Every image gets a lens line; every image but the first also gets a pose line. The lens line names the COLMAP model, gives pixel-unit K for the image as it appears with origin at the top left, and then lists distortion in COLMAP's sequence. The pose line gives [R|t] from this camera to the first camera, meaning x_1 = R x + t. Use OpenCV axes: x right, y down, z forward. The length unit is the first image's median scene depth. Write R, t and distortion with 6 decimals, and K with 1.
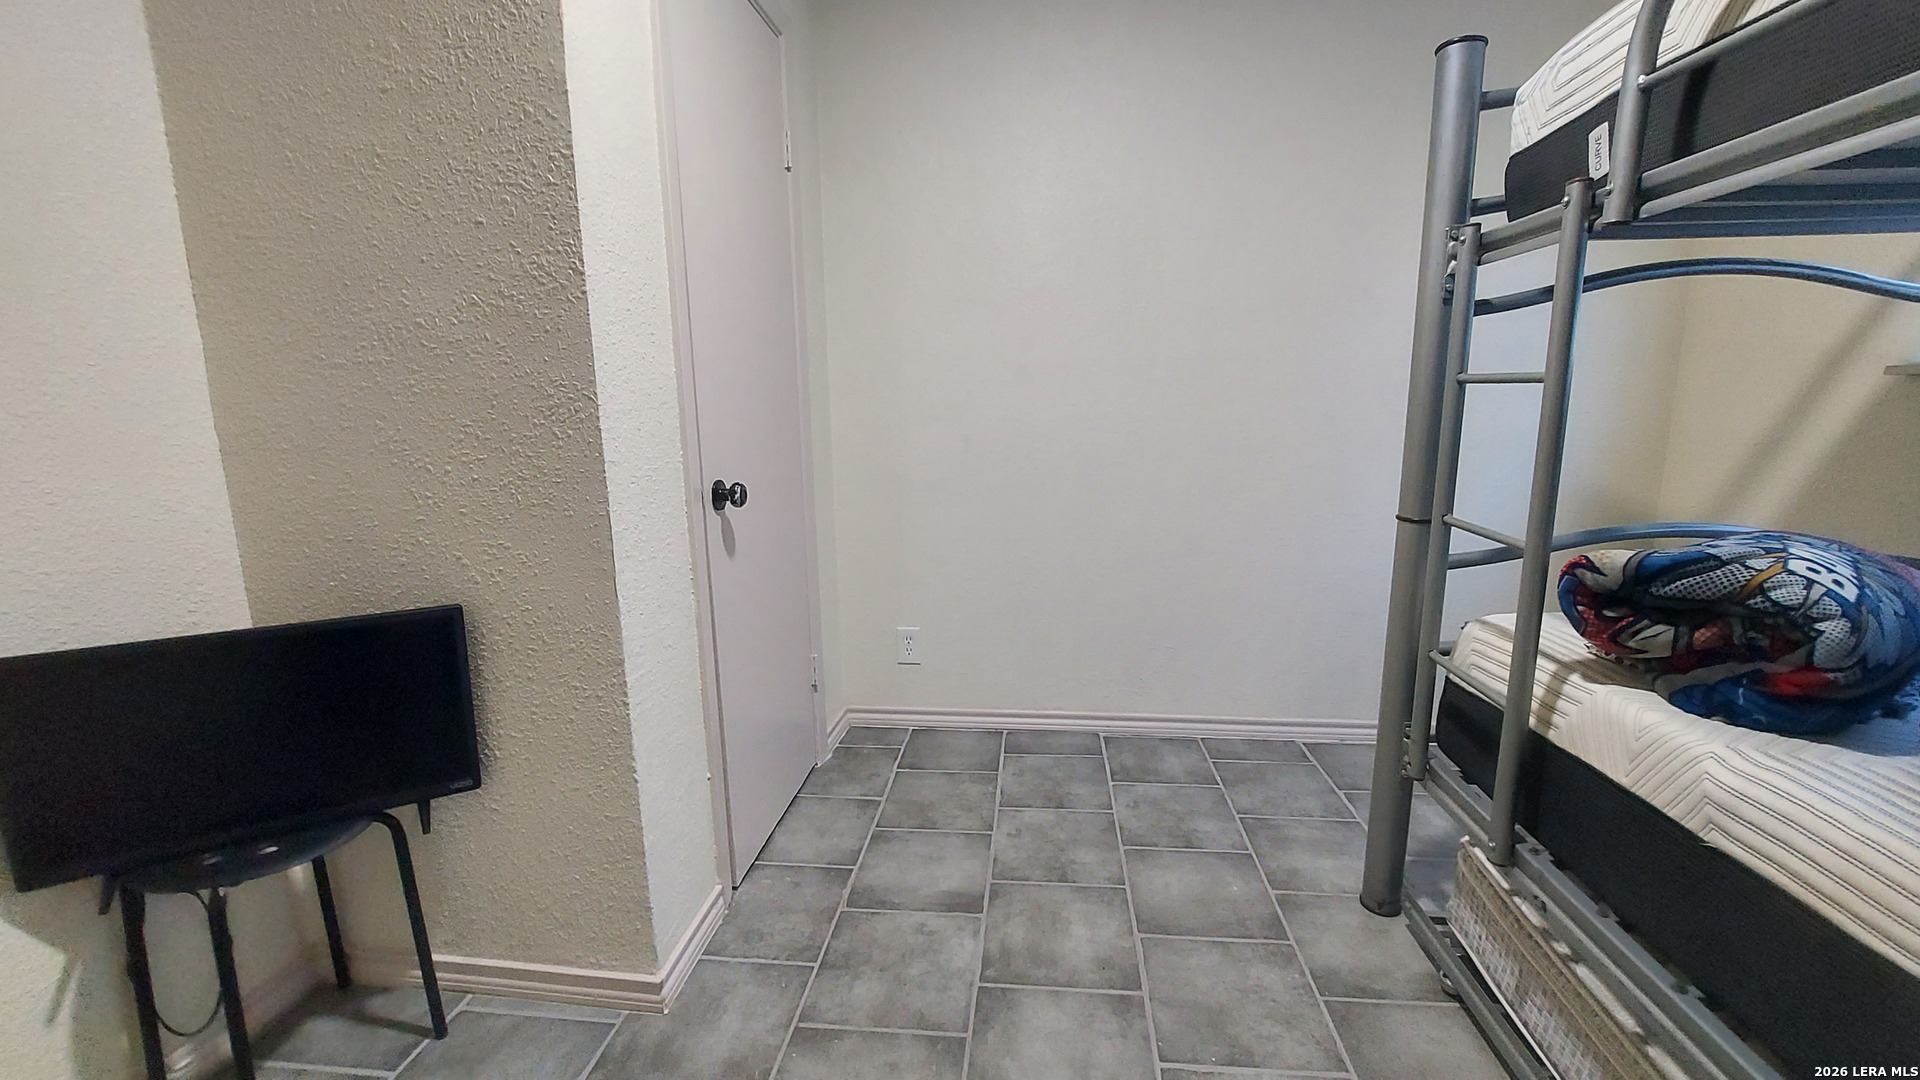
lens RADIAL K [[763.1, 0, 965.0], [0, 763.1, 539.3], [0, 0, 1]] dist [-0.017704, 0.000204]
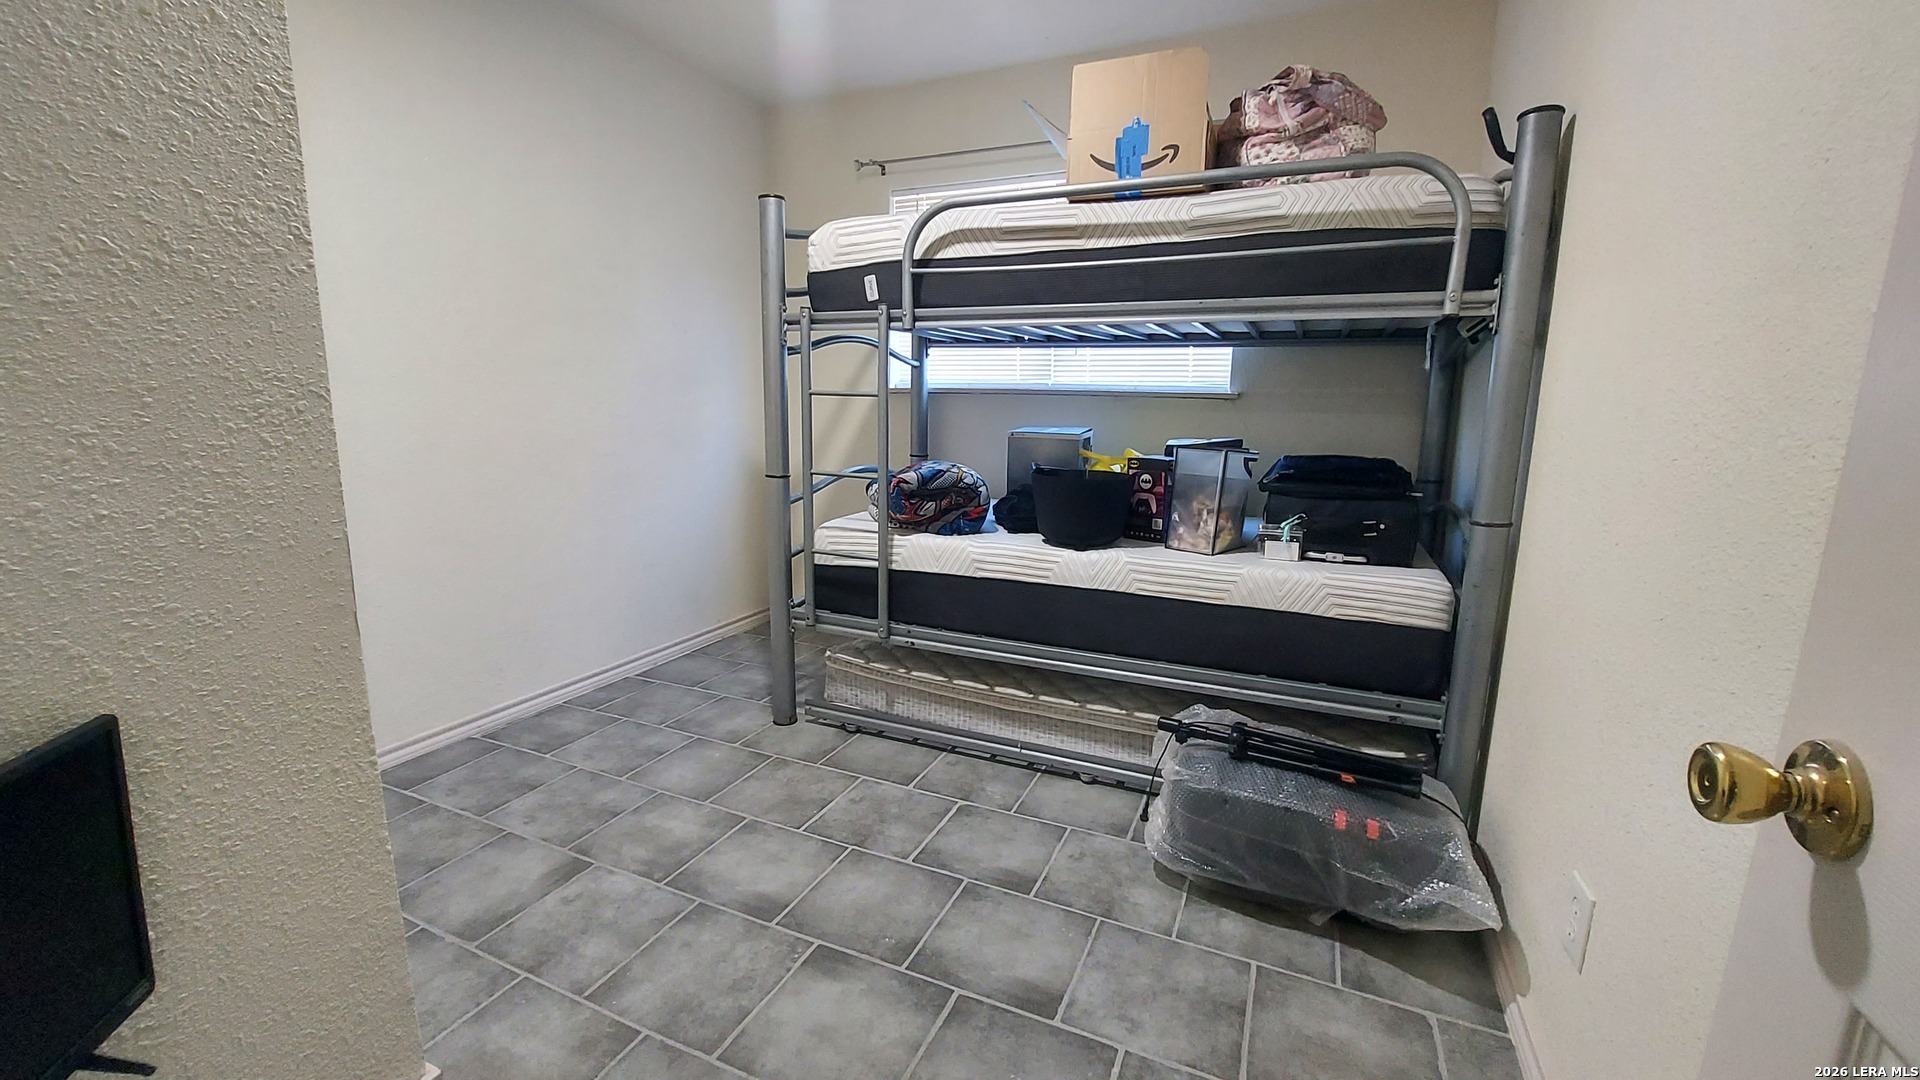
lens RADIAL K [[763.1, 0, 969.5], [0, 763.1, 540.9], [0, 0, 1]] dist [-0.017704, 0.000204]
pose [[0.309411, -0.159100, 0.937524, -1.025586], [0.153292, 0.981355, 0.115947, -0.019090], [-0.938491, 0.107839, 0.328031, 0.094988]]
